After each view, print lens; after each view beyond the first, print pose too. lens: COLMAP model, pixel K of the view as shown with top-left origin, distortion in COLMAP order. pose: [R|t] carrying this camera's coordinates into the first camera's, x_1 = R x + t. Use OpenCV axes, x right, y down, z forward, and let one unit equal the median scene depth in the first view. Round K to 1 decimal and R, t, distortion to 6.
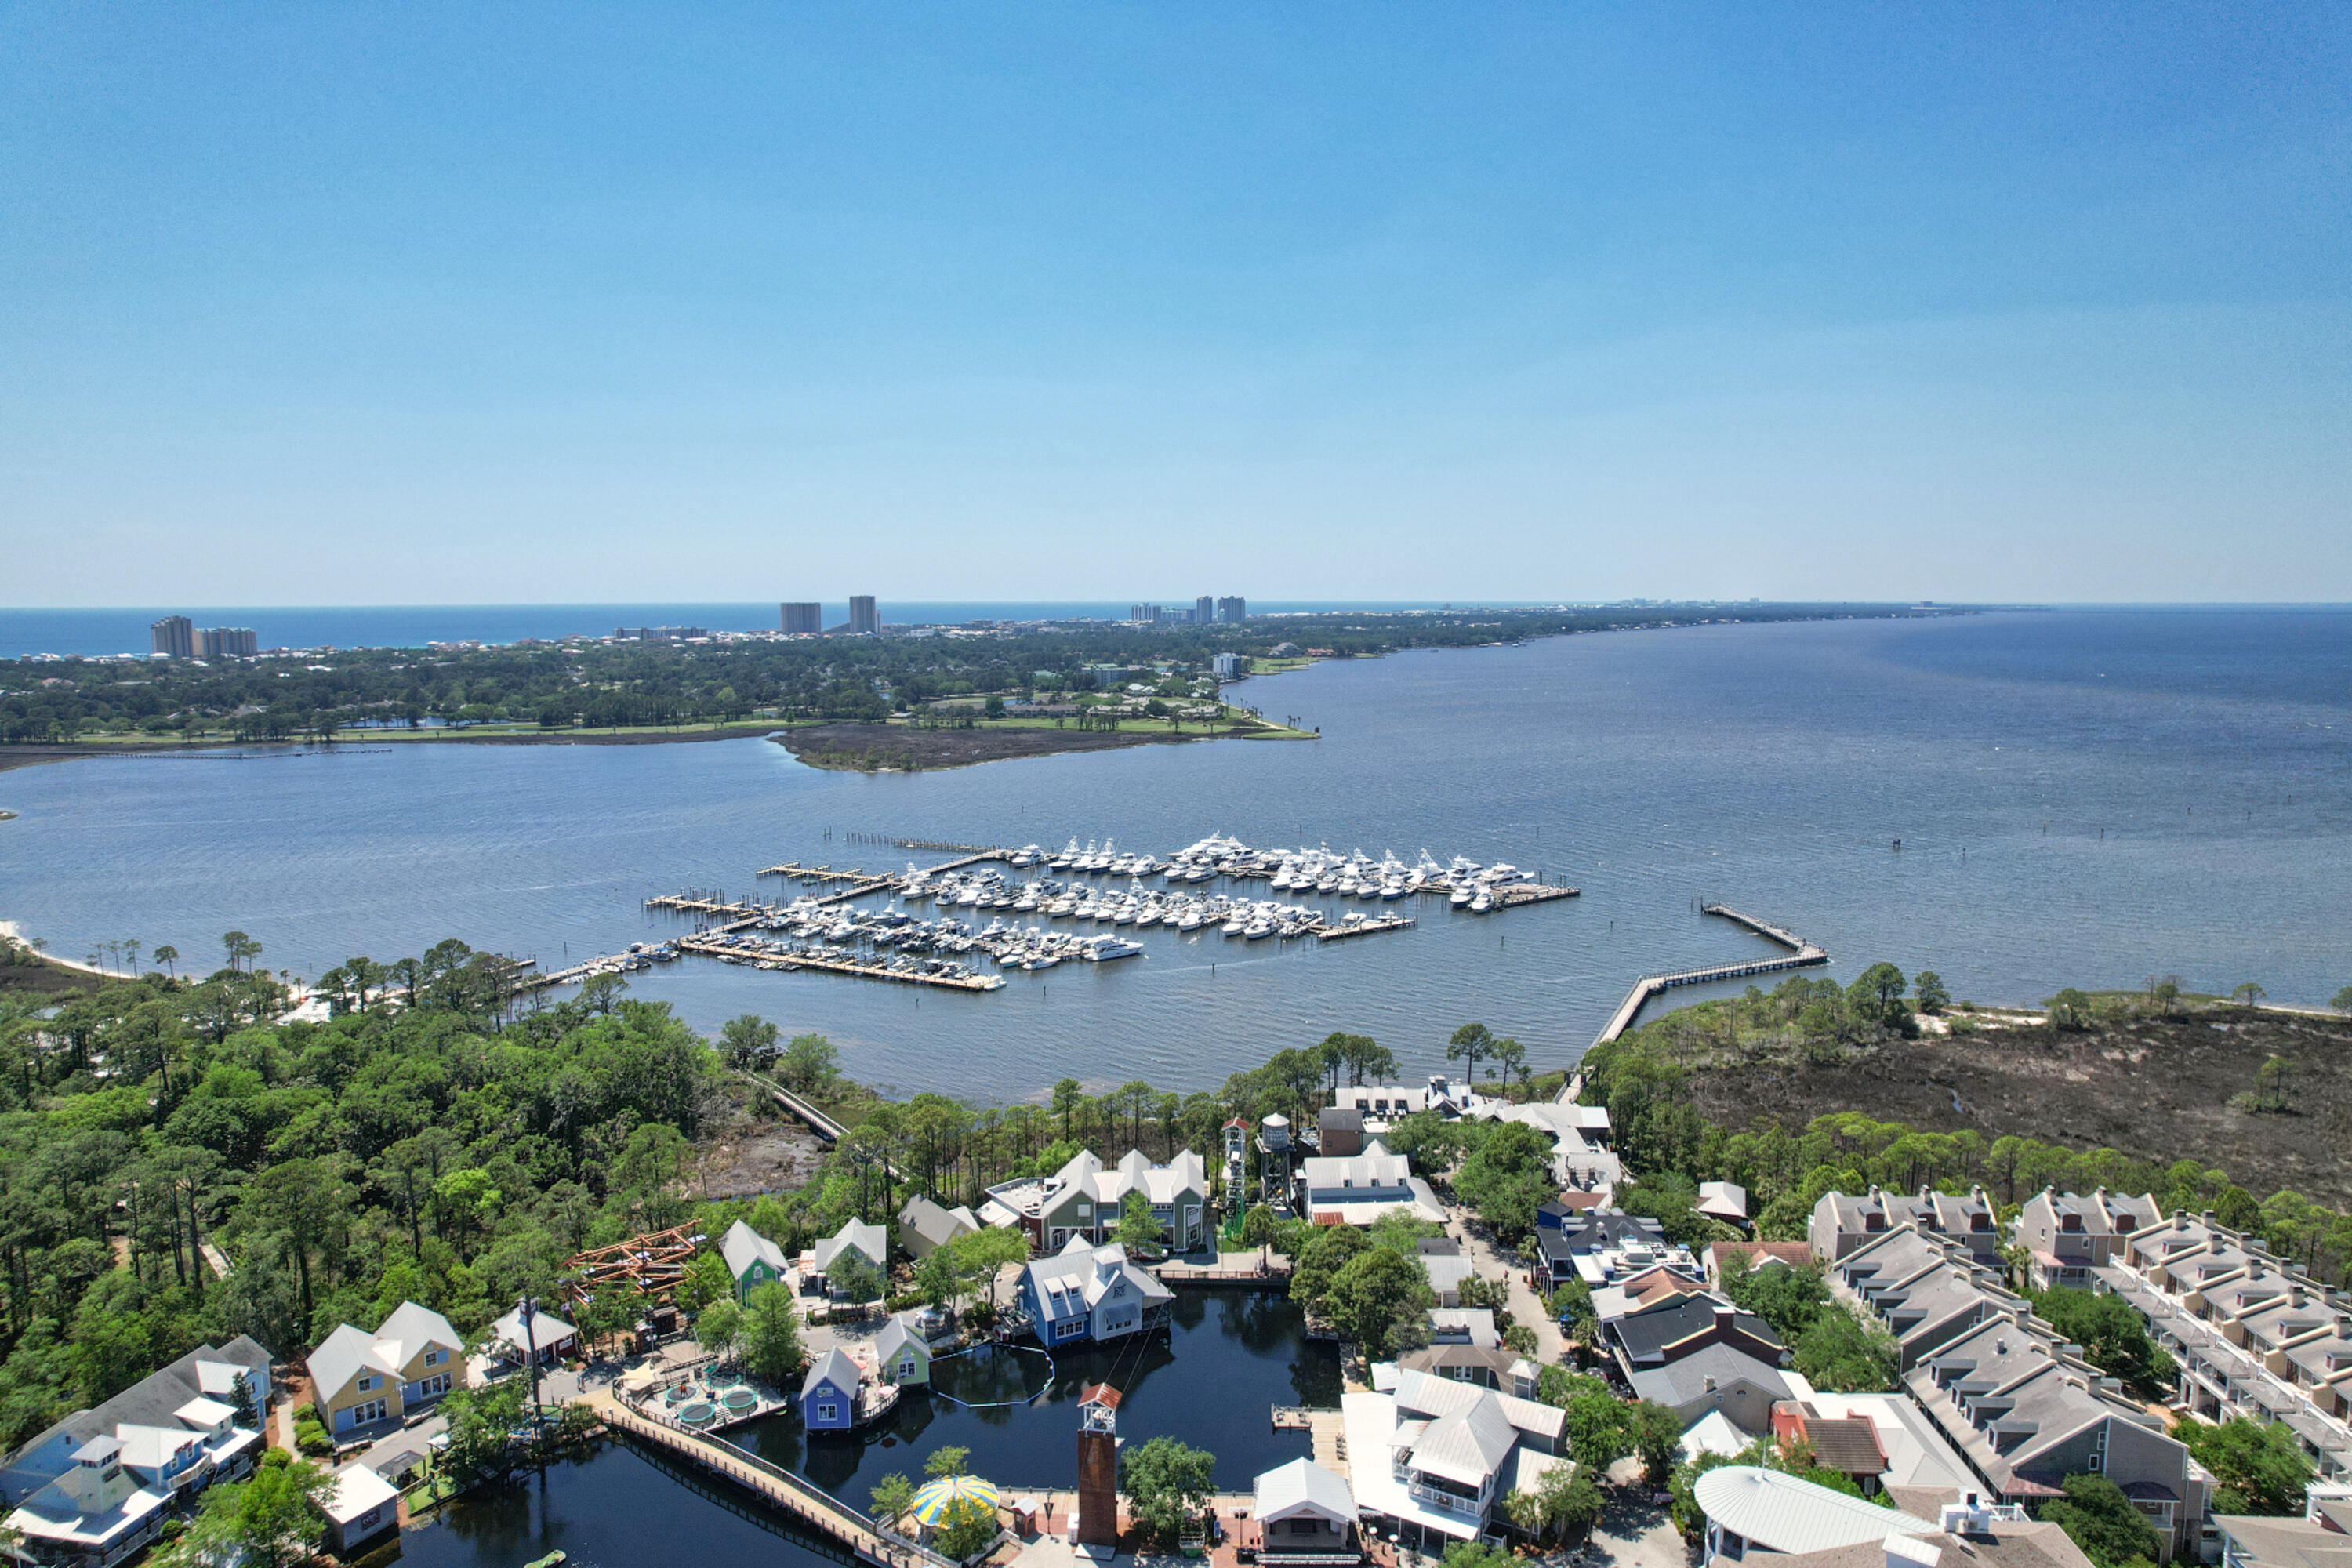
lens RADIAL K [[1513.2, 0, 1176.0], [0, 1513.2, 784.0], [0, 0, 1]] dist [-0.040329, -0.005510]
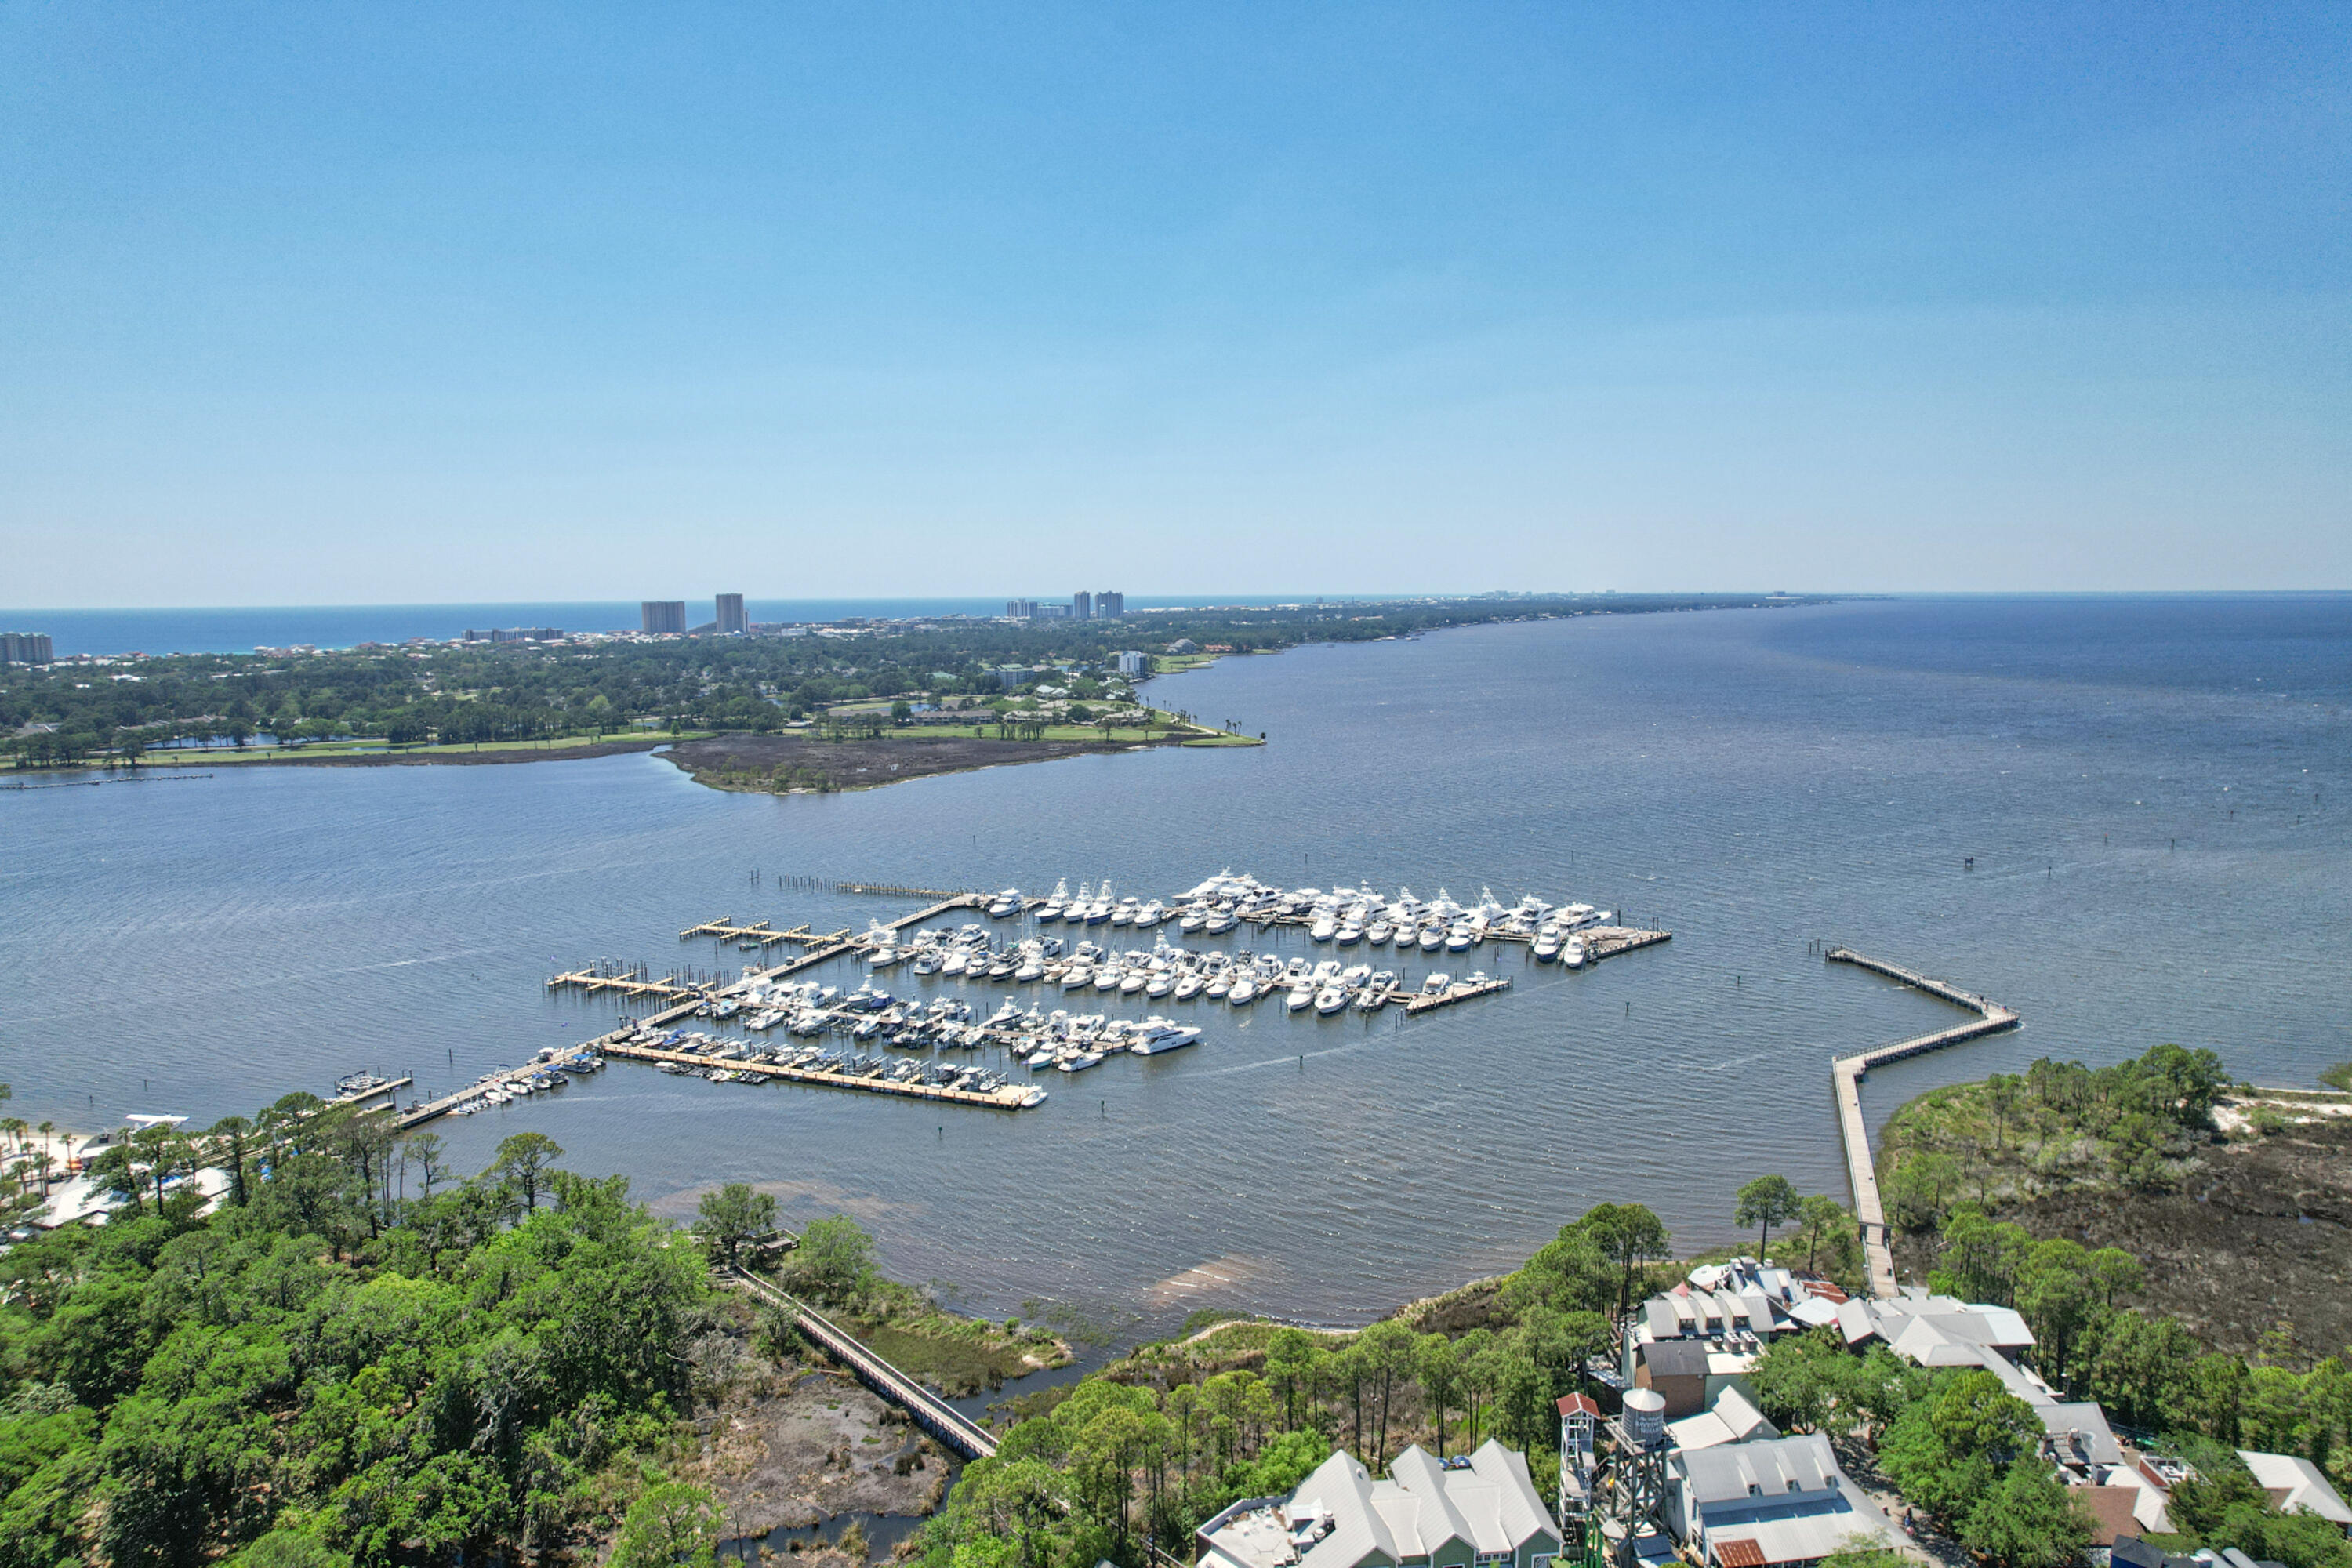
lens RADIAL K [[1515.5, 0, 1176.0], [0, 1515.5, 784.0], [0, 0, 1]] dist [-0.070588, 0.060666]
pose [[0.995856, -0.017034, 0.089330, -0.047225], [0.016745, 0.999852, 0.003987, -0.012041], [-0.089385, -0.002475, 0.995994, 0.095336]]
